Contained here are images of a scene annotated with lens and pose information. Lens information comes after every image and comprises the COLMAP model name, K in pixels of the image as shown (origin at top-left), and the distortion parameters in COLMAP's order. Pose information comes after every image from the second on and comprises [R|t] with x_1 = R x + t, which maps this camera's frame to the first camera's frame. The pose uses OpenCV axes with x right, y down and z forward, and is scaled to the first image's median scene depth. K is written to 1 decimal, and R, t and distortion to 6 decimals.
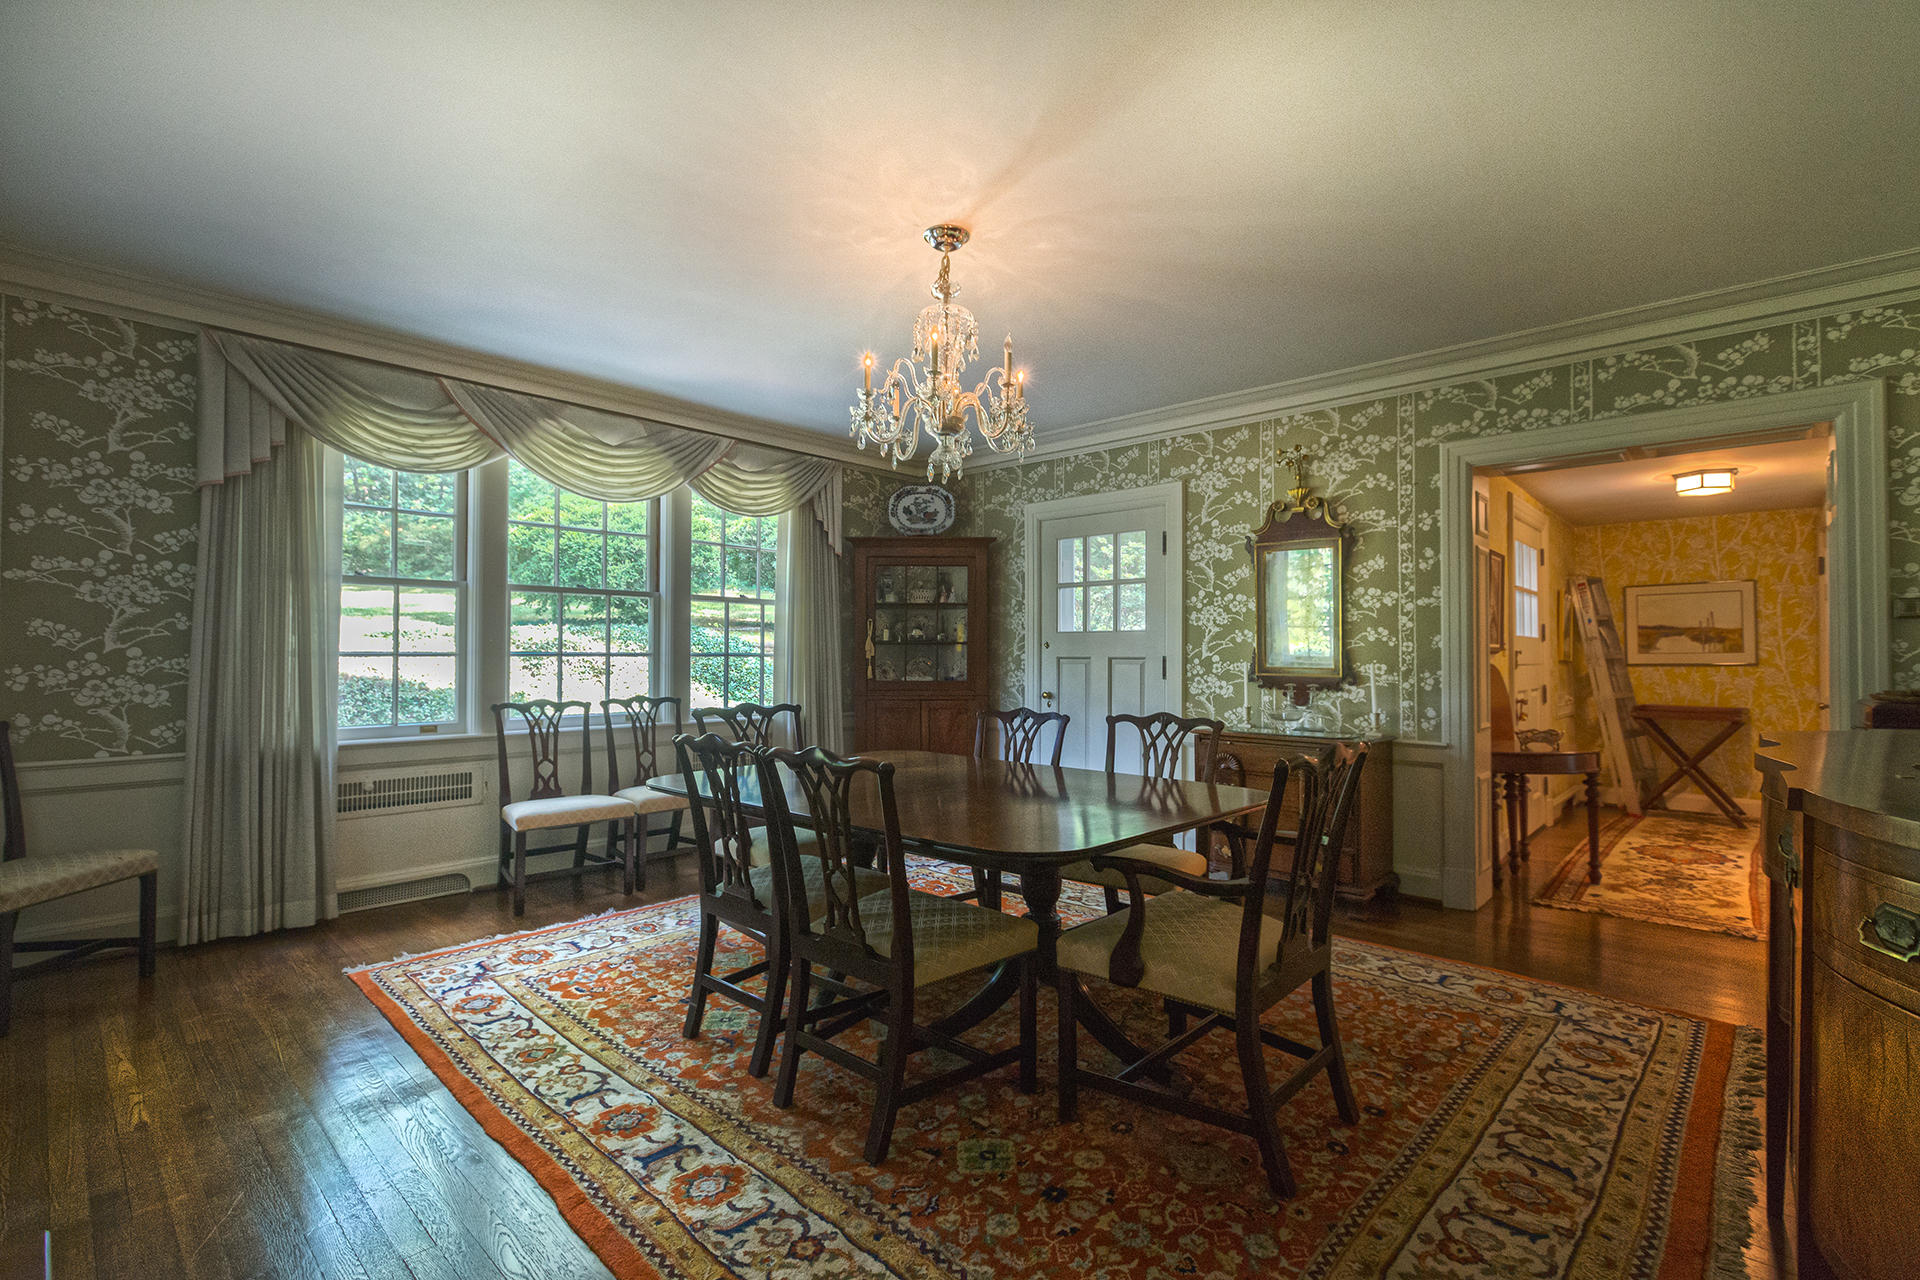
lens RADIAL K [[868.6, 0, 953.2], [0, 868.6, 649.1], [0, 0, 1]] dist [-0.000166, -0.000199]
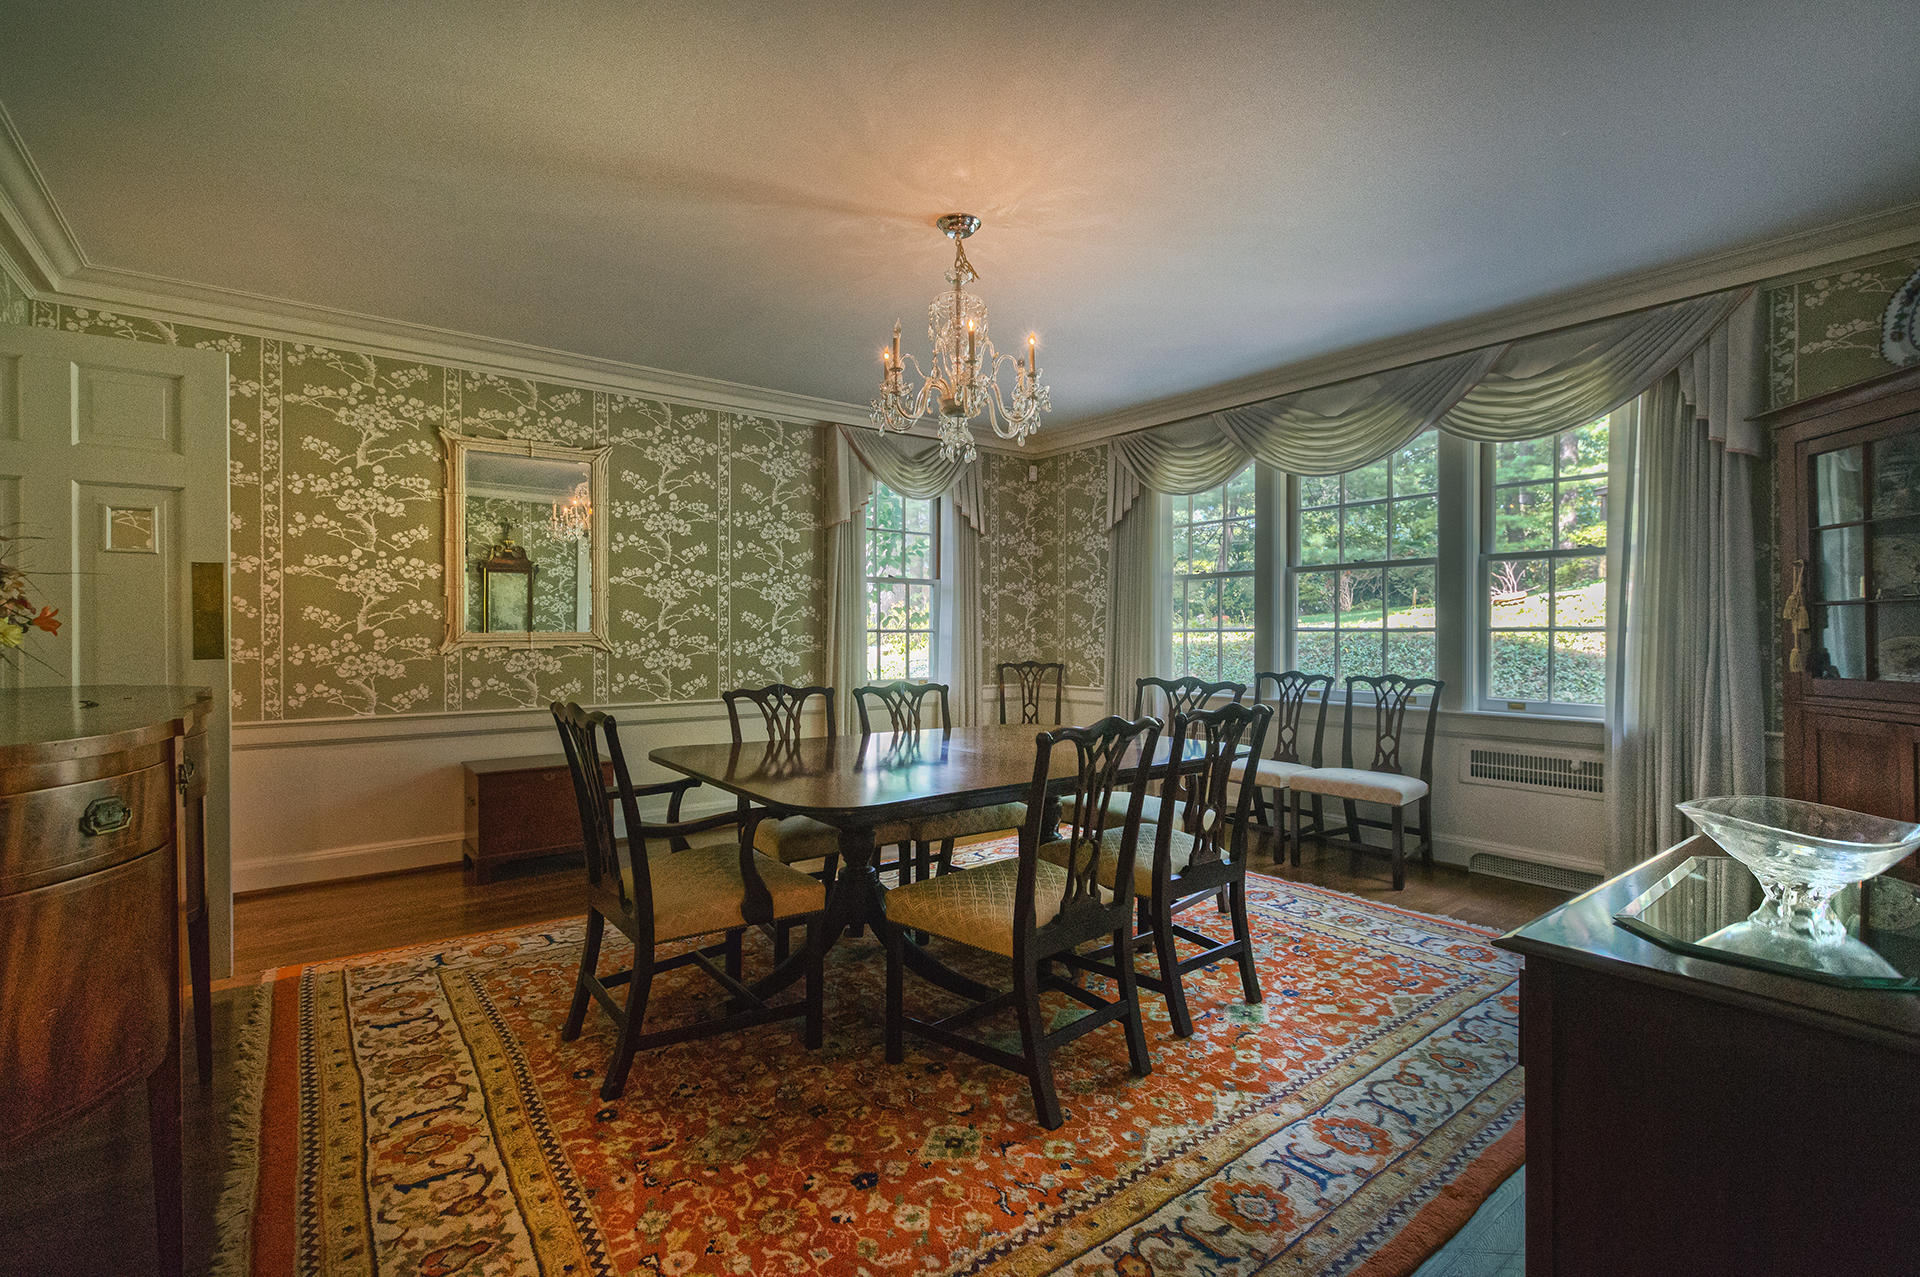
lens RADIAL K [[868.6, 0, 956.3], [0, 868.6, 636.7], [0, 0, 1]] dist [-0.000166, -0.000199]
pose [[-0.170275, 0.002825, -0.985392, 0.665600], [0.009179, 0.999957, 0.001280, 0.009488], [0.985354, -0.008826, -0.170294, 0.763911]]
